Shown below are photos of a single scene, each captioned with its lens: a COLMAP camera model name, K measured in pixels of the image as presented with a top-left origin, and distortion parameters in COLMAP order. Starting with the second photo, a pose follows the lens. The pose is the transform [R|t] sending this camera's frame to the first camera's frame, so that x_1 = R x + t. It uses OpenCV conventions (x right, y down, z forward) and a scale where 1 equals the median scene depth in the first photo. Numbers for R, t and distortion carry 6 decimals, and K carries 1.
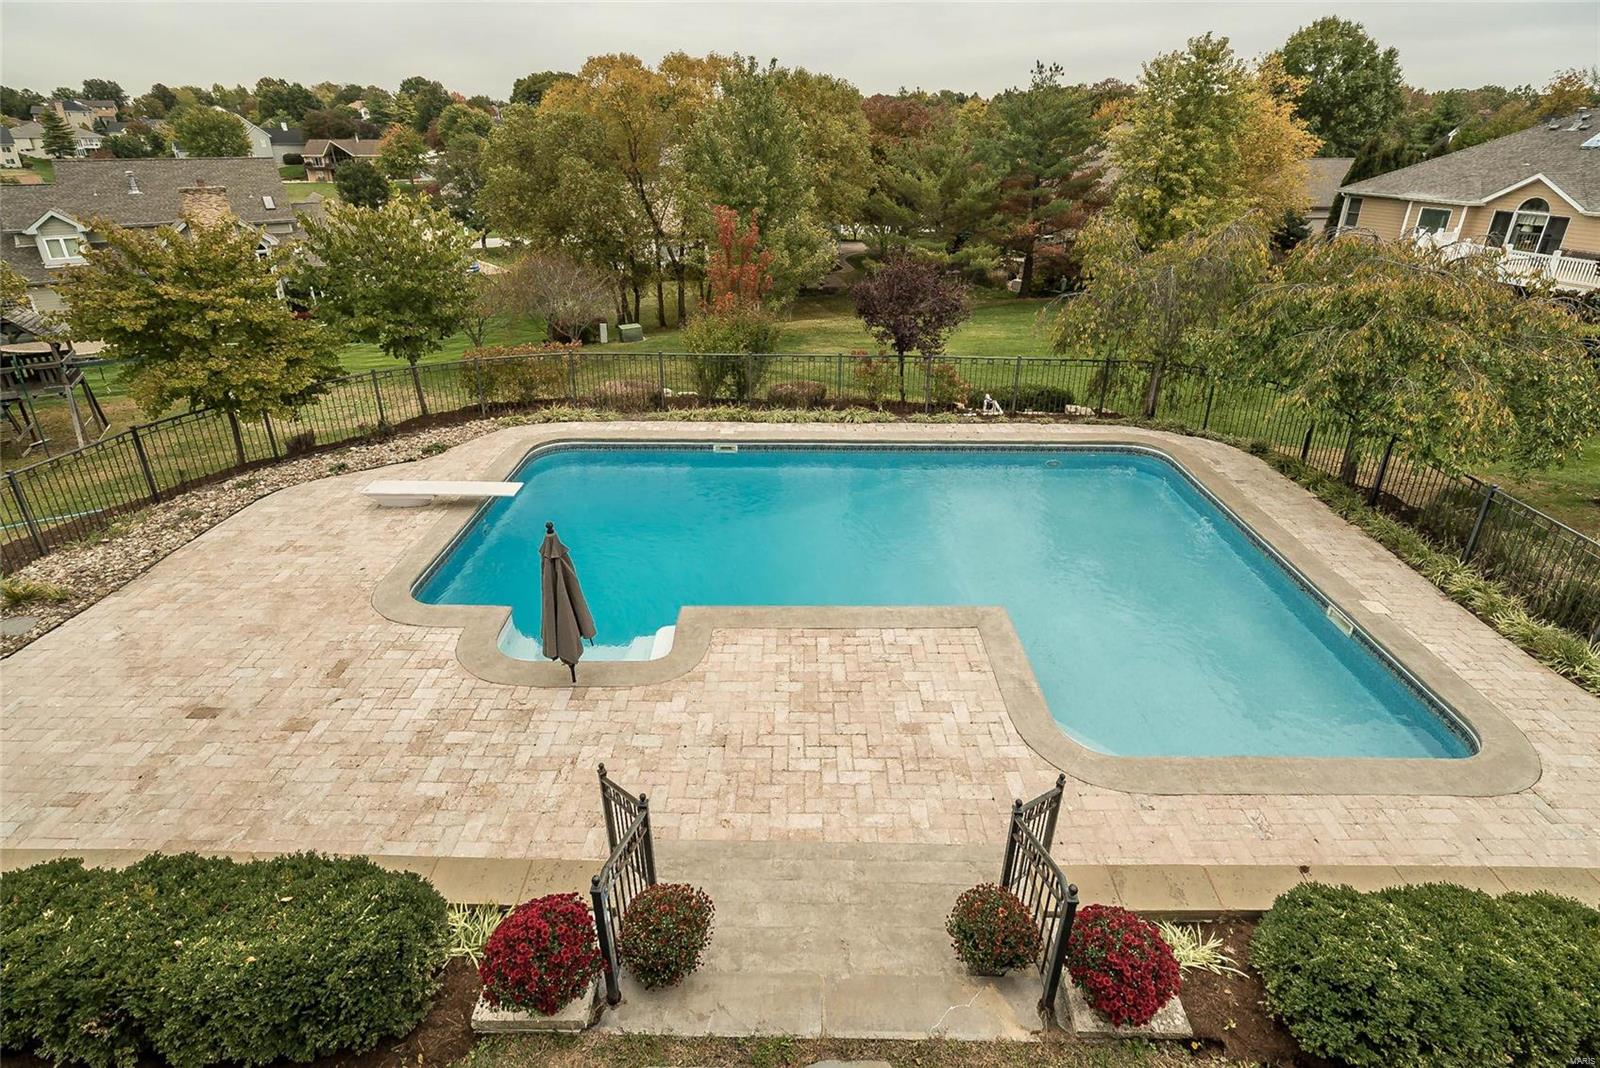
lens RADIAL K [[760.6, 0, 802.6], [0, 760.6, 425.9], [0, 0, 1]] dist [-0.001755, -0.000073]
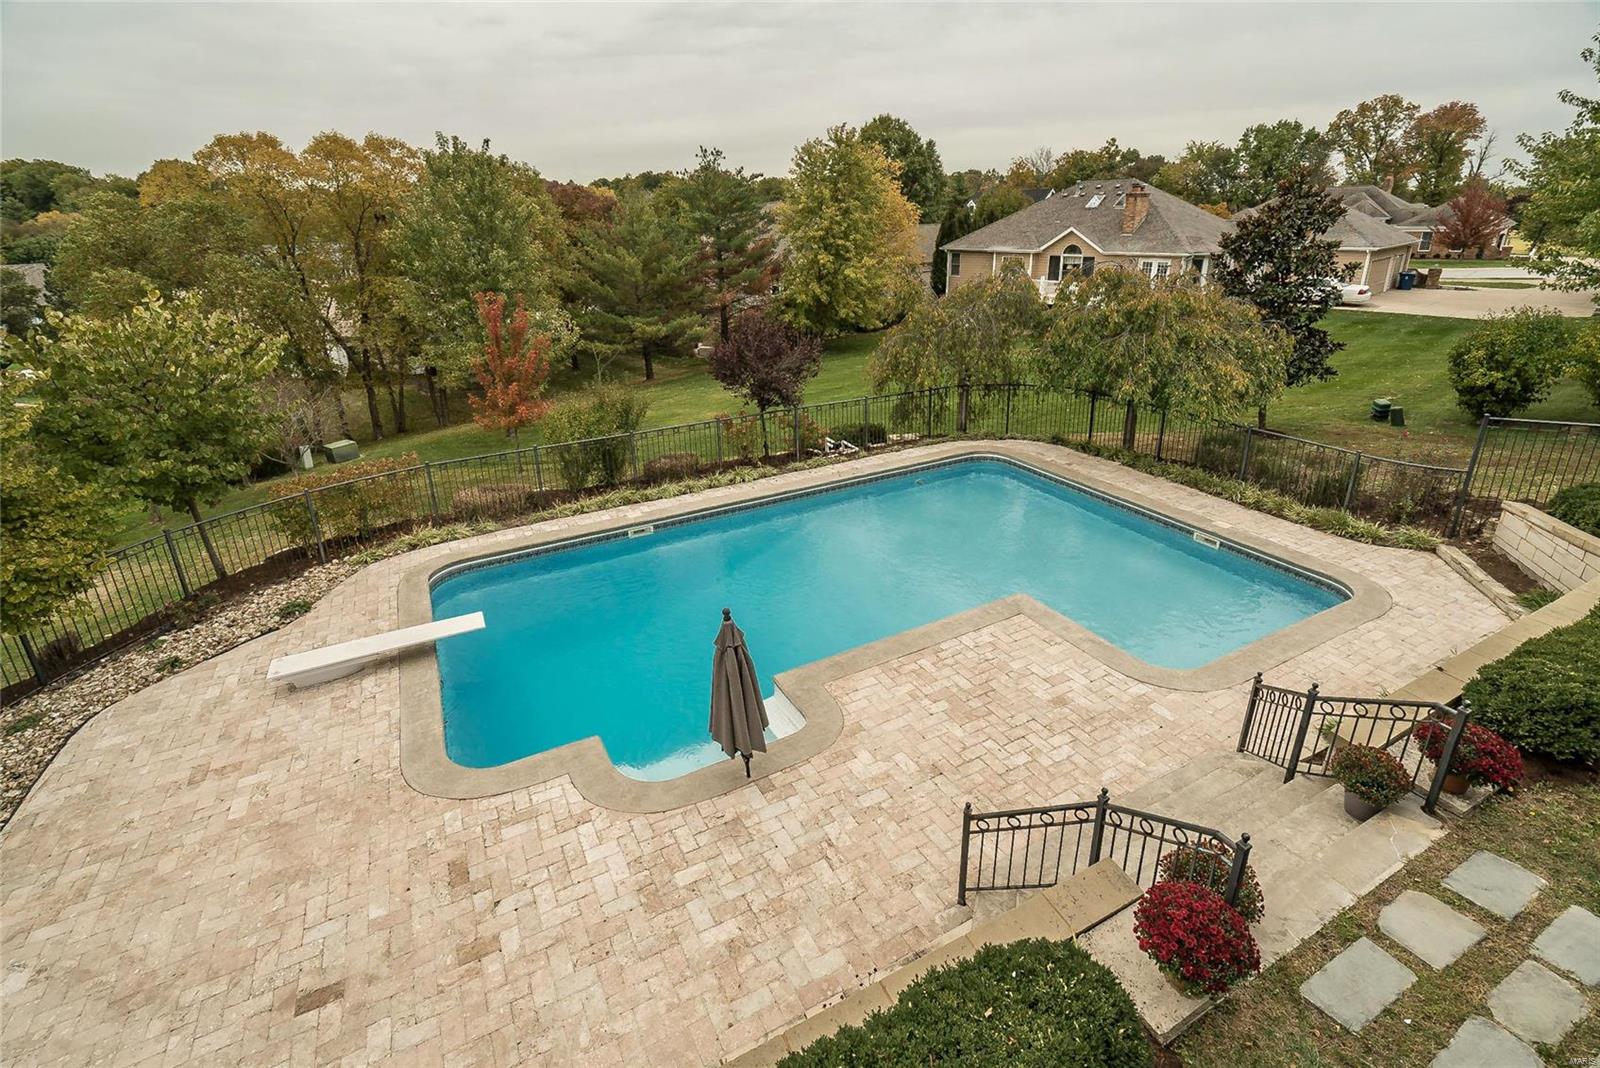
lens RADIAL K [[743.6, 0, 790.2], [0, 743.6, 462.8], [0, 0, 1]] dist [-0.001672, -0.000340]
pose [[0.883268, -0.176620, 0.434330, -0.298061], [0.198194, 0.980153, -0.004477, -0.012050], [-0.424919, 0.090036, 0.900743, 0.066826]]
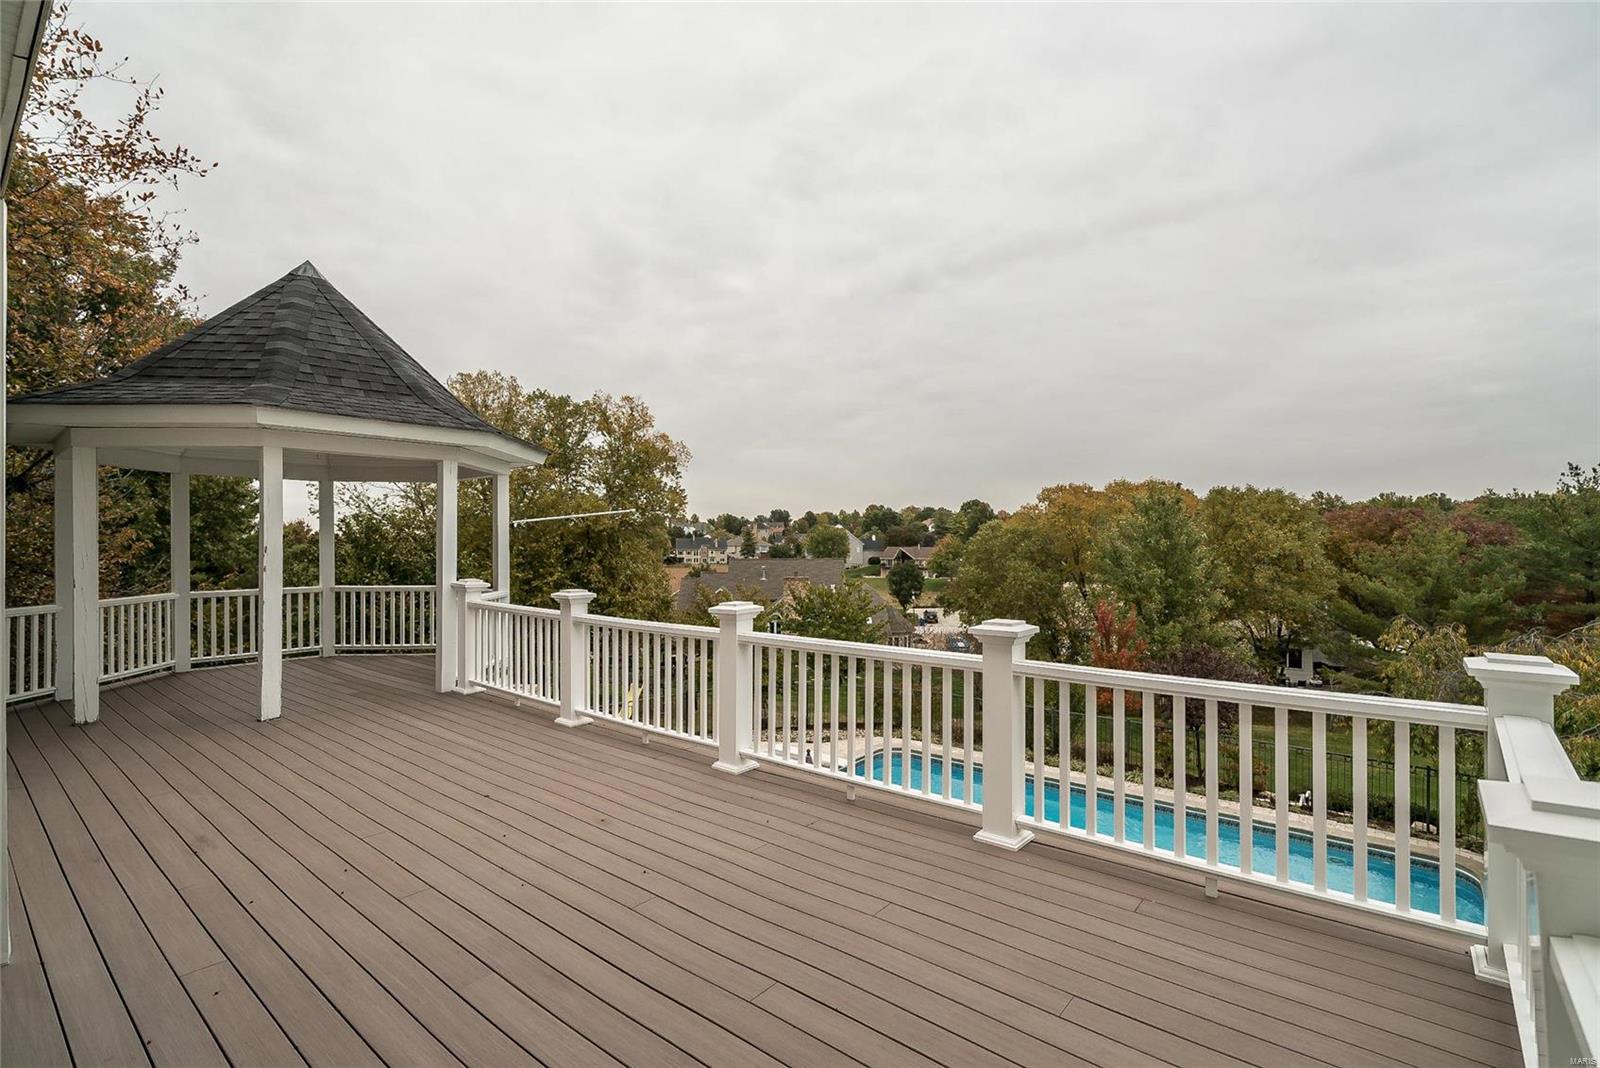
lens RADIAL K [[731.6, 0, 800.0], [0, 731.6, 534.0], [0, 0, 1]] dist [-0.002923, 0.000520]
pose [[0.778711, -0.011788, -0.627273, 0.354305], [-0.220259, 0.931045, -0.290930, 0.074984], [0.587449, 0.364713, 0.722419, -0.208860]]
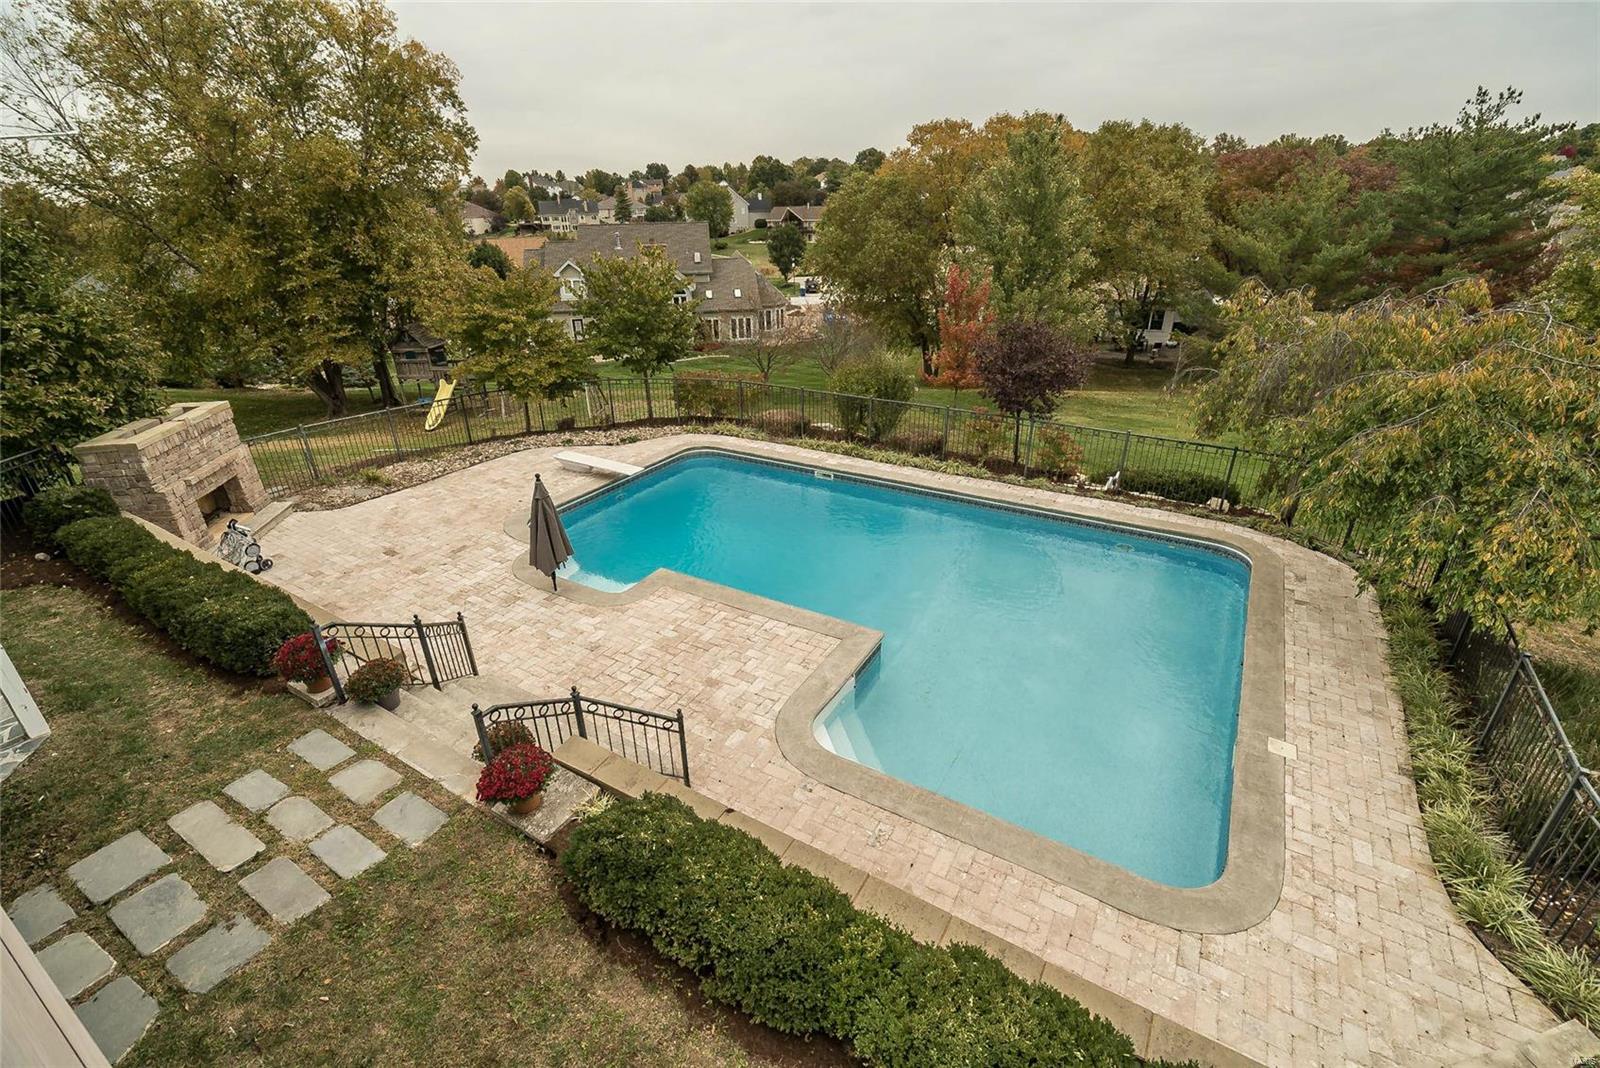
lens RADIAL K [[722.8, 0, 792.3], [0, 722.8, 530.6], [0, 0, 1]] dist [-0.000755, 0.000773]
pose [[0.854166, 0.197788, -0.480916, 0.371307], [-0.165552, 0.980151, 0.109068, 0.000340], [0.492943, -0.013545, 0.869956, 0.014080]]
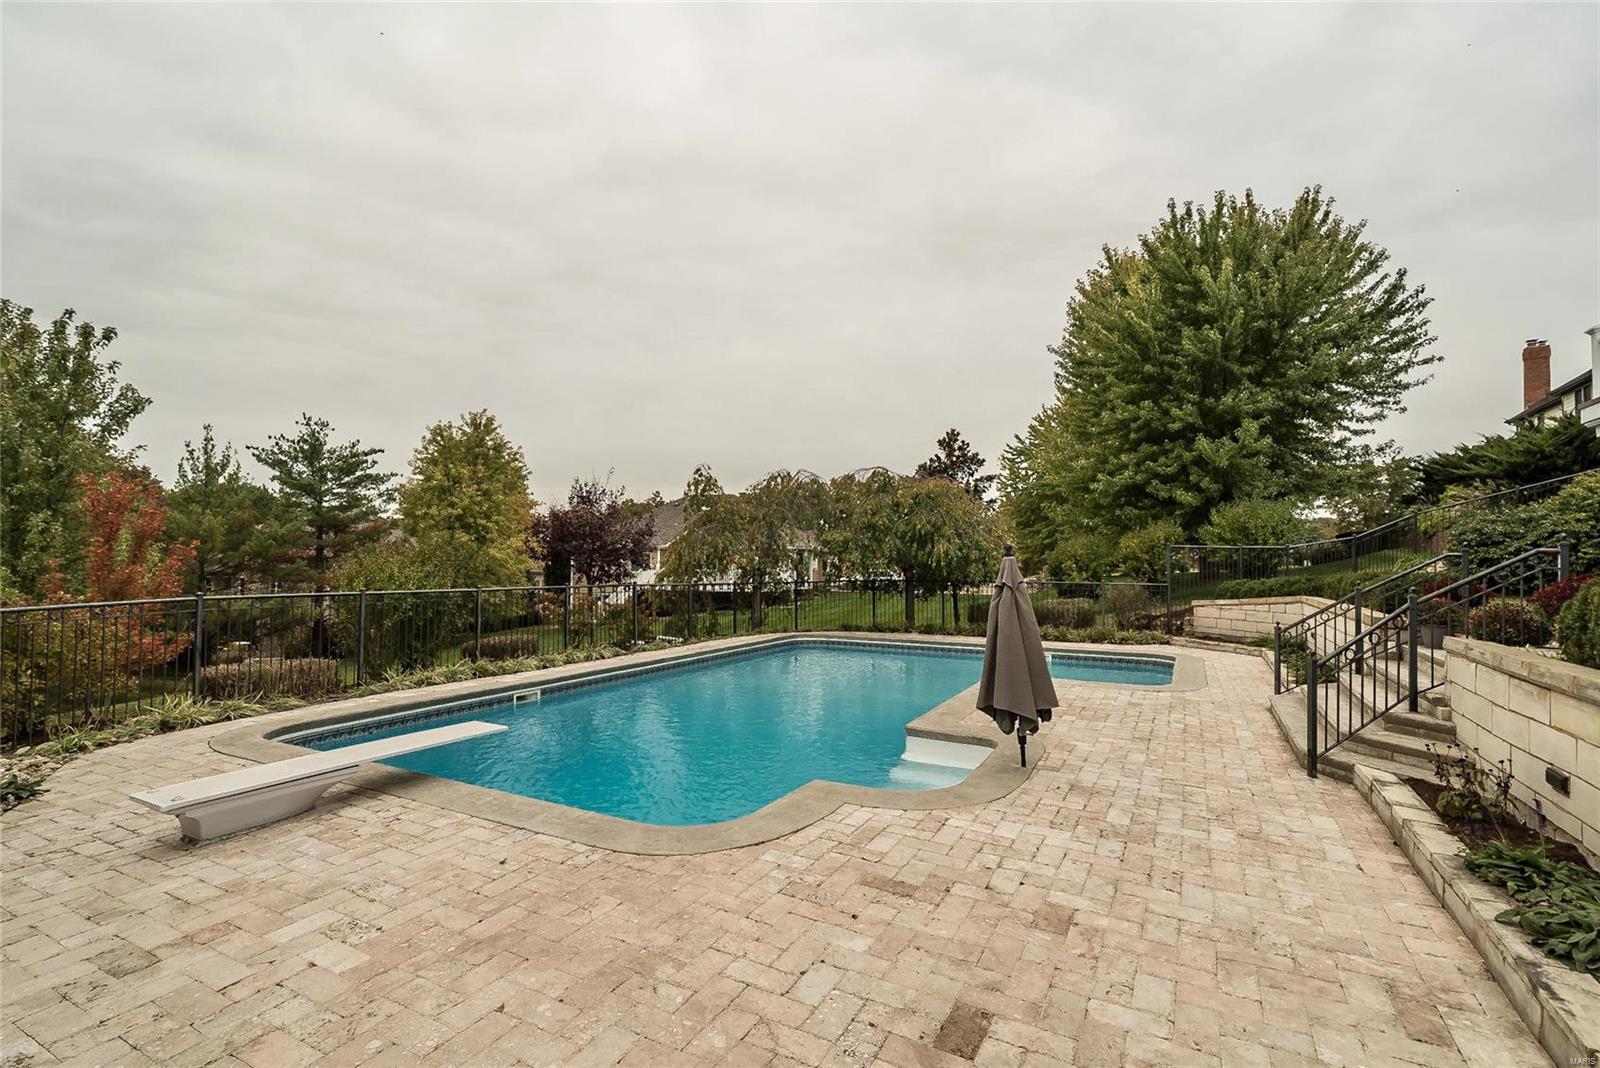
lens RADIAL K [[744.3, 0, 792.2], [0, 744.3, 536.5], [0, 0, 1]] dist [0.000960, -0.000549]
pose [[0.461245, 0.030313, 0.886755, -0.561798], [0.317929, 0.927407, -0.197074, 0.098598], [-0.828356, 0.372824, 0.418124, 0.405247]]
